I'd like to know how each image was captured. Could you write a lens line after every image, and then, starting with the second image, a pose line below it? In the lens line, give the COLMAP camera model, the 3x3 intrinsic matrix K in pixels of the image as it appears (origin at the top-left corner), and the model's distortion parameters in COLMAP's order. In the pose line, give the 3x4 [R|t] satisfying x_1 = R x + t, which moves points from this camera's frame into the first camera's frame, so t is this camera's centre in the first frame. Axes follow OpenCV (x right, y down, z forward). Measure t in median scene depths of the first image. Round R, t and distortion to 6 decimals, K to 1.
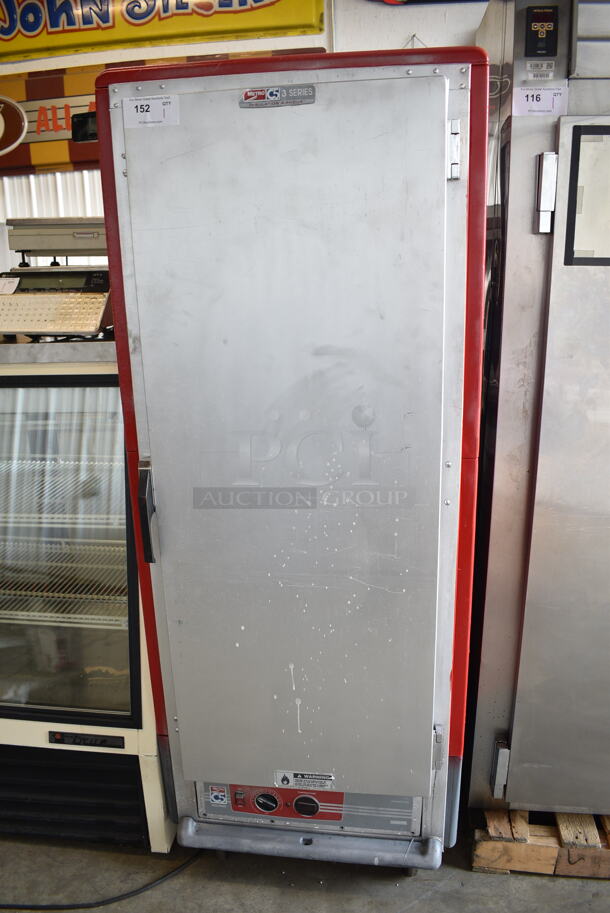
lens RADIAL K [[711.7, 0, 305.0], [0, 711.7, 456.5], [0, 0, 1]] dist [-0.119745, 0.034743]
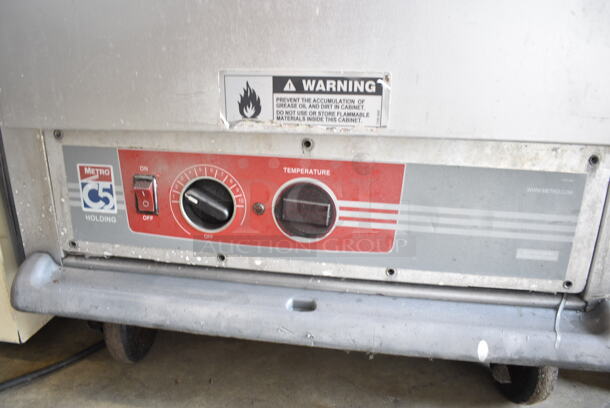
lens RADIAL K [[475.5, 0, 305.0], [0, 475.5, 204.0], [0, 0, 1]] dist [-0.119745, 0.034743]
pose [[0.999415, 0.034185, -0.000410, 0.002133], [-0.034109, 0.997872, 0.055577, 0.490537], [0.002309, -0.055530, 0.998454, 0.733215]]
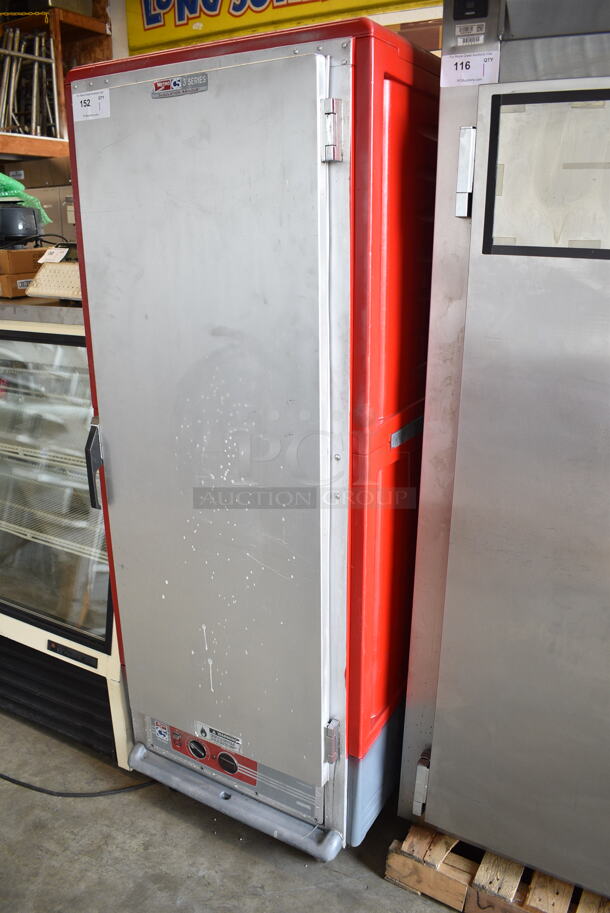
lens RADIAL K [[711.7, 0, 305.0], [0, 711.7, 456.5], [0, 0, 1]] dist [-0.119745, 0.034743]
pose [[0.924960, 0.135925, -0.354928, 0.426580], [-0.120336, 0.990554, 0.065745, -0.041193], [0.360512, -0.018101, 0.932579, 0.064005]]
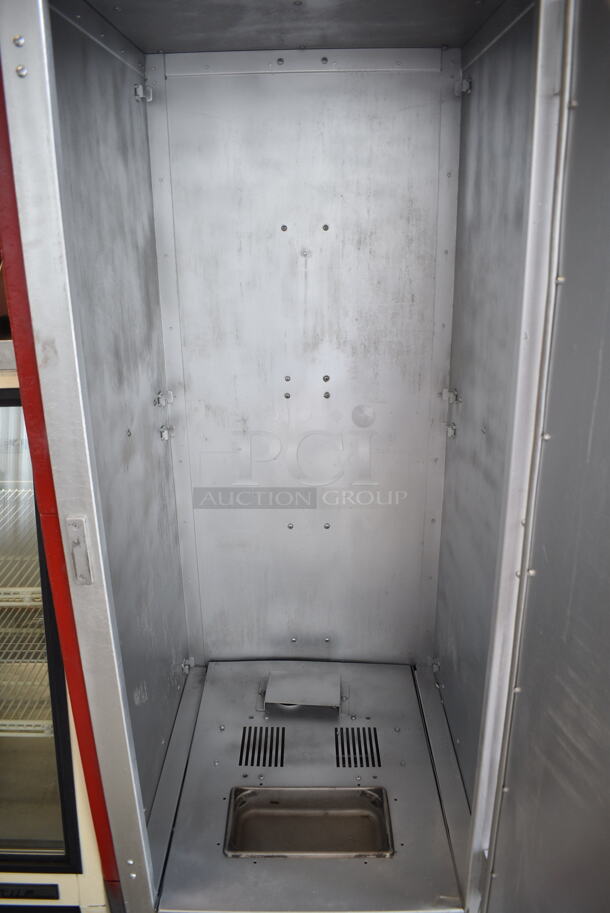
lens RADIAL K [[711.7, 0, 305.0], [0, 711.7, 456.5], [0, 0, 1]] dist [-0.119745, 0.034743]
pose [[0.991946, -0.035007, 0.121726, -0.076199], [0.029508, 0.998474, 0.046689, -0.070861], [-0.123175, -0.042721, 0.991465, 0.295887]]
